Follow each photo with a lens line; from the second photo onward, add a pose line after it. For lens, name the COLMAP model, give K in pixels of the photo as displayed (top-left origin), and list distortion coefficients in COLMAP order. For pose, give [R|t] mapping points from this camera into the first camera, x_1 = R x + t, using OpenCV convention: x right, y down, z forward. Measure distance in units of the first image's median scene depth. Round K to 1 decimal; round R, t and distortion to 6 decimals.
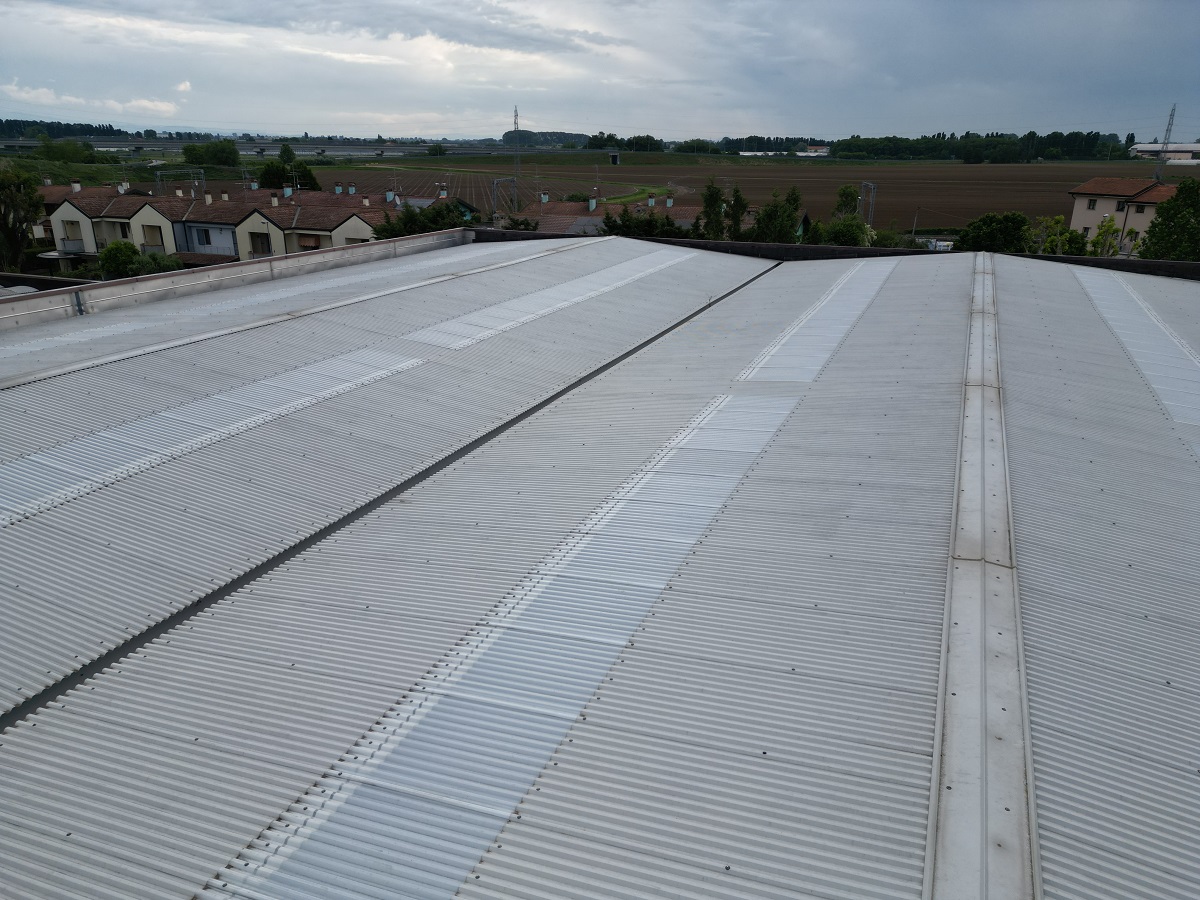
lens RADIAL K [[840.4, 0, 606.6], [0, 840.4, 446.6], [0, 0, 1]] dist [0.070304, -0.050865]
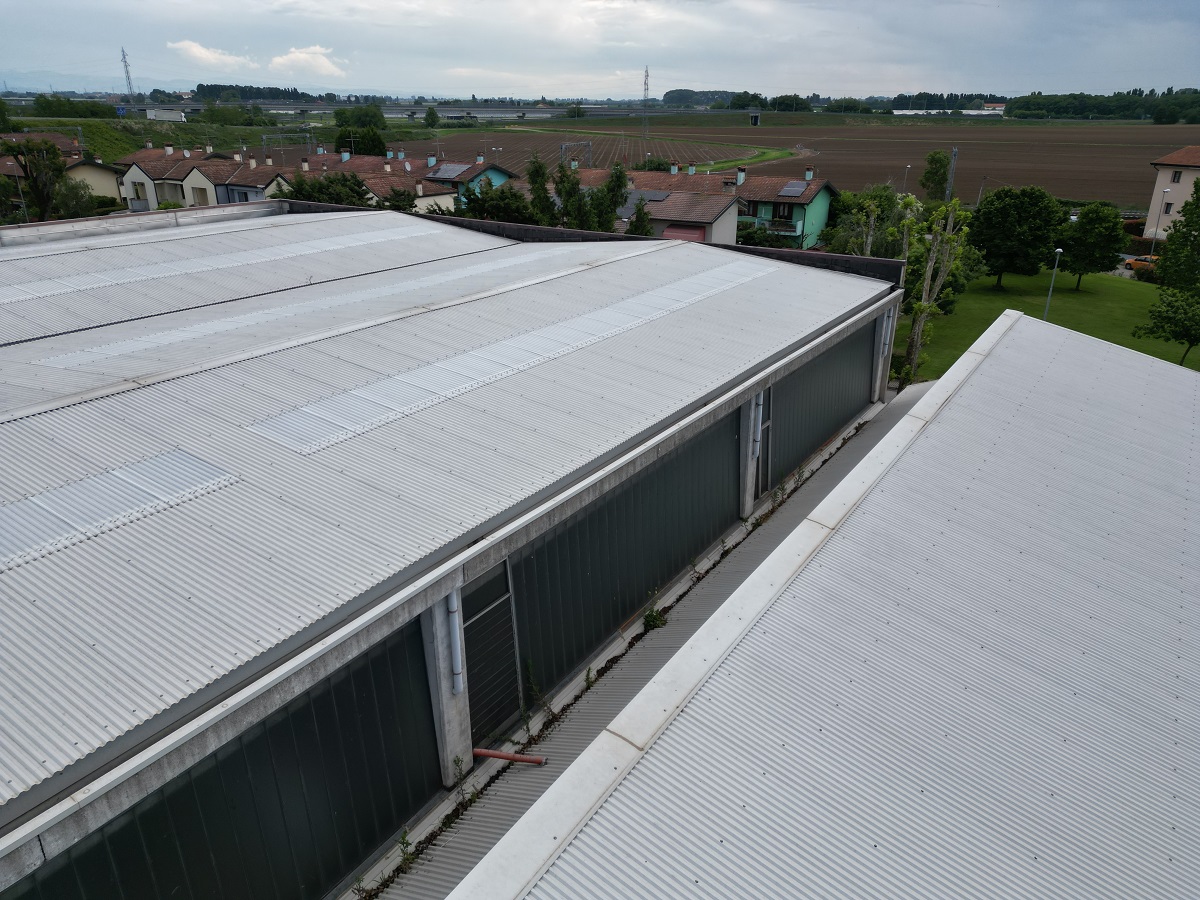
lens RADIAL K [[840.4, 0, 608.4], [0, 840.4, 452.7], [0, 0, 1]] dist [0.070304, -0.050865]
pose [[0.983606, 0.065949, -0.167840, 0.135635], [-0.057978, 0.996964, 0.051967, -0.008315], [0.170758, -0.041384, 0.984444, 0.008173]]
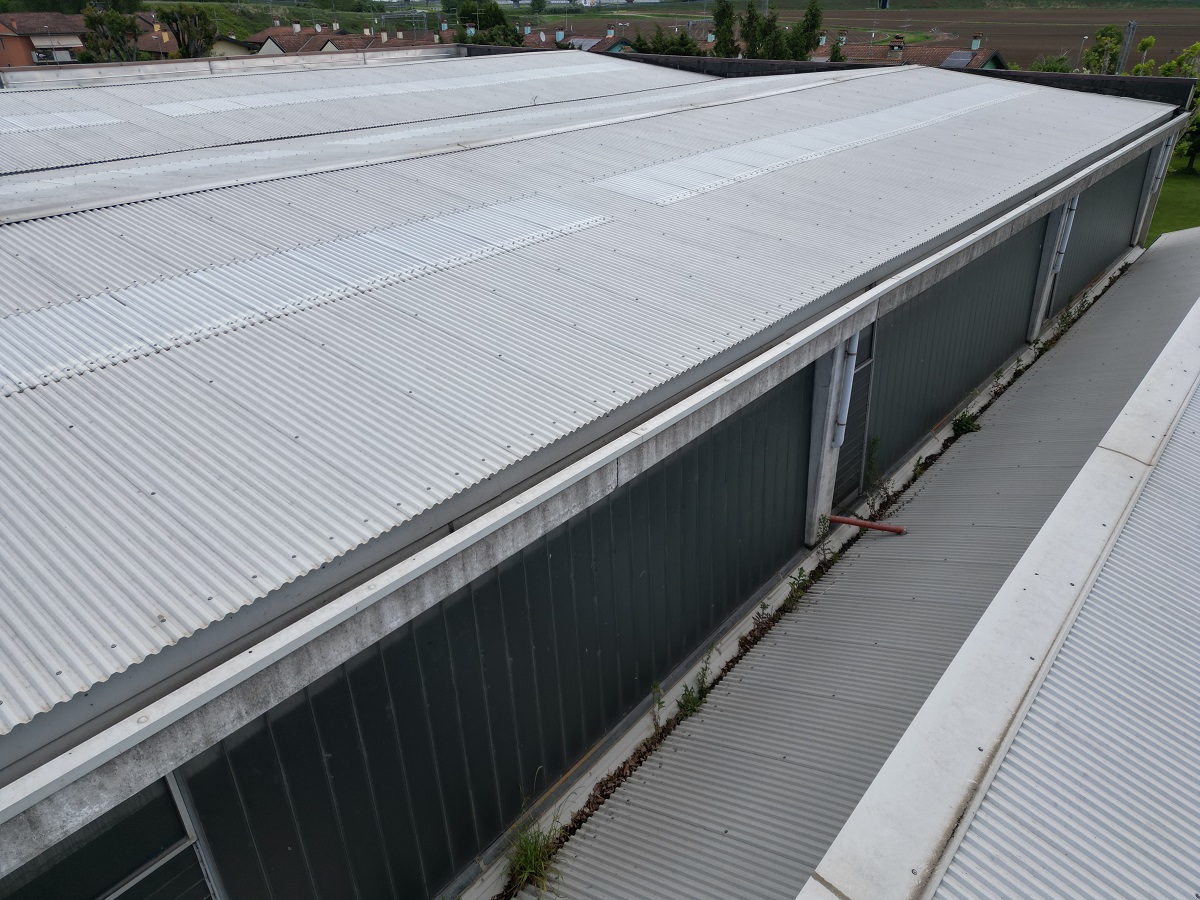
lens RADIAL K [[840.4, 0, 606.5], [0, 840.4, 453.4], [0, 0, 1]] dist [0.070304, -0.050865]
pose [[0.957145, 0.131091, -0.258243, 0.105075], [-0.089958, 0.982157, 0.165149, 0.012105], [0.275285, -0.134841, 0.951859, 0.003806]]
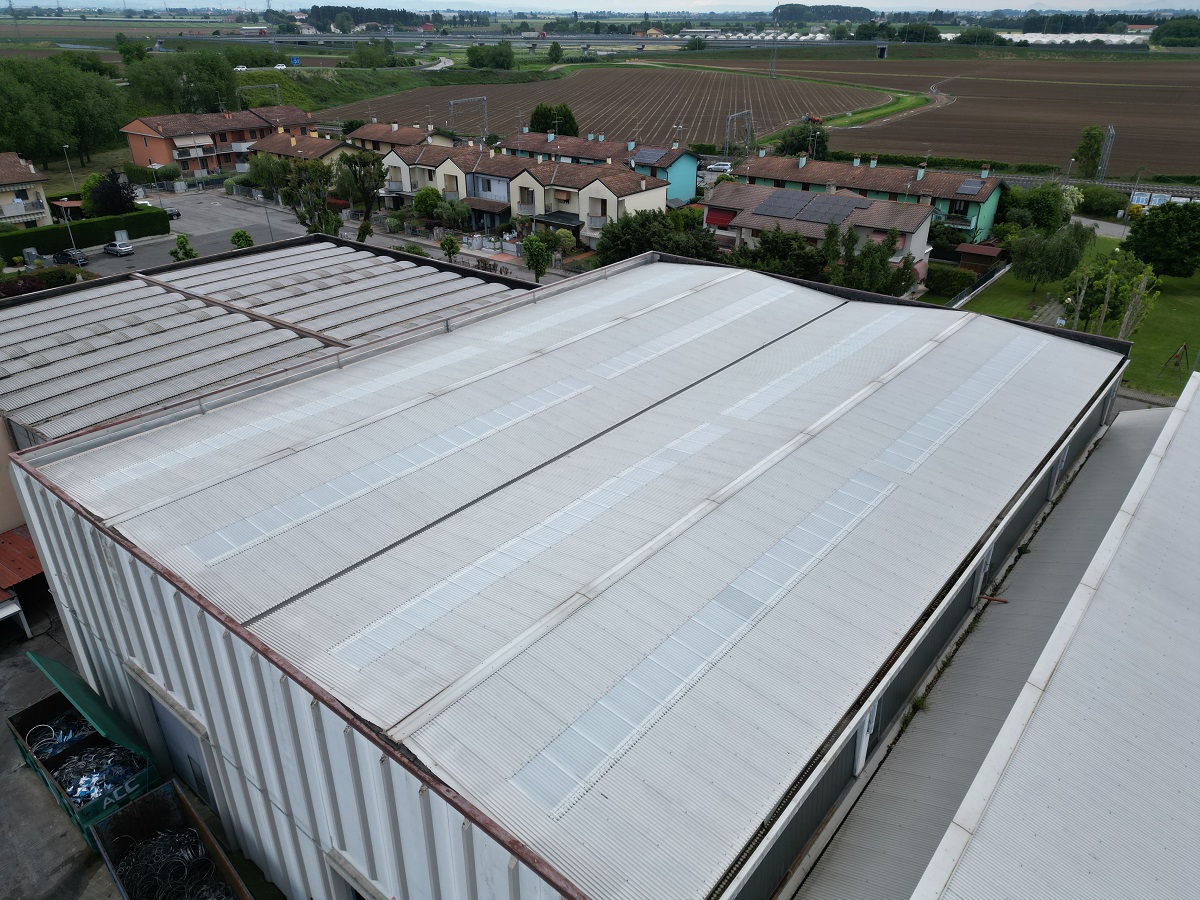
lens RADIAL K [[840.4, 0, 606.8], [0, 840.4, 453.7], [0, 0, 1]] dist [0.070304, -0.050865]
pose [[0.958917, 0.125903, -0.254218, 0.058490], [-0.091561, 0.985520, 0.142716, -0.034782], [0.268505, -0.113577, 0.956559, -0.164937]]
